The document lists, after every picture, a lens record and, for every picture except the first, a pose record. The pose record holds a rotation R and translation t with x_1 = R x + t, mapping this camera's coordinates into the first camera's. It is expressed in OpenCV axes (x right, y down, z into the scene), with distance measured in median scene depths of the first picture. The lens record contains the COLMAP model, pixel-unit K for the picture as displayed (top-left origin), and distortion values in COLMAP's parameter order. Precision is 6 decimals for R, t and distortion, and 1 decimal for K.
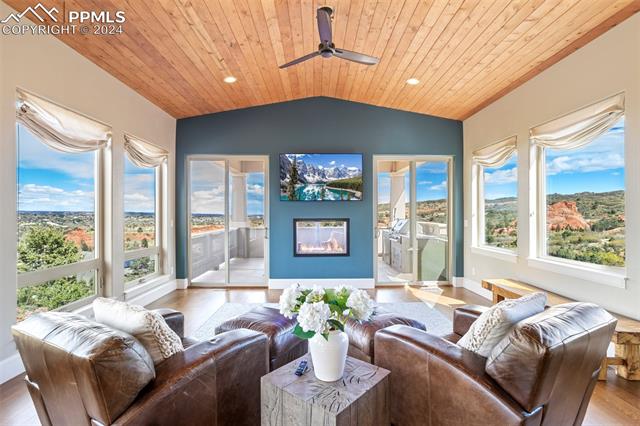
lens RADIAL K [[314.3, 0, 320.0], [0, 314.3, 213.0], [0, 0, 1]] dist [-0.022864, -0.000102]
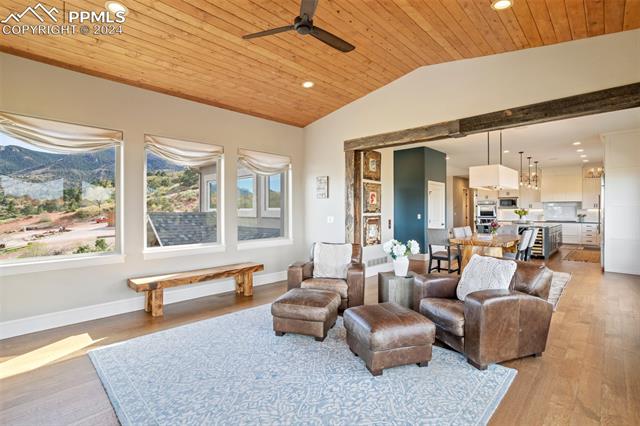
lens RADIAL K [[314.3, 0, 320.0], [0, 314.3, 213.0], [0, 0, 1]] dist [-0.022864, -0.000102]
pose [[-0.720590, -0.008572, 0.693309, -0.355675], [-0.001212, 0.999938, 0.011104, -0.003617], [-0.693361, 0.007162, -0.720555, 0.917805]]
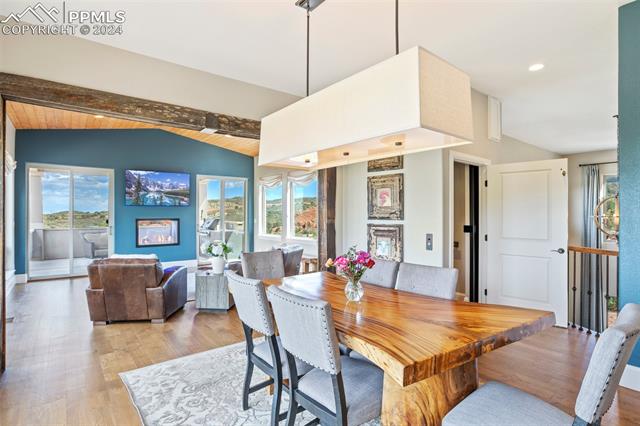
lens RADIAL K [[331.1, 0, 320.0], [0, 331.1, 213.0], [0, 0, 1]] dist [-0.014242, 0.001238]
pose [[0.794815, 0.003383, 0.606843, -0.308575], [-0.003105, 0.999994, -0.001508, -0.006643], [-0.606844, -0.000686, 0.794820, -0.565948]]
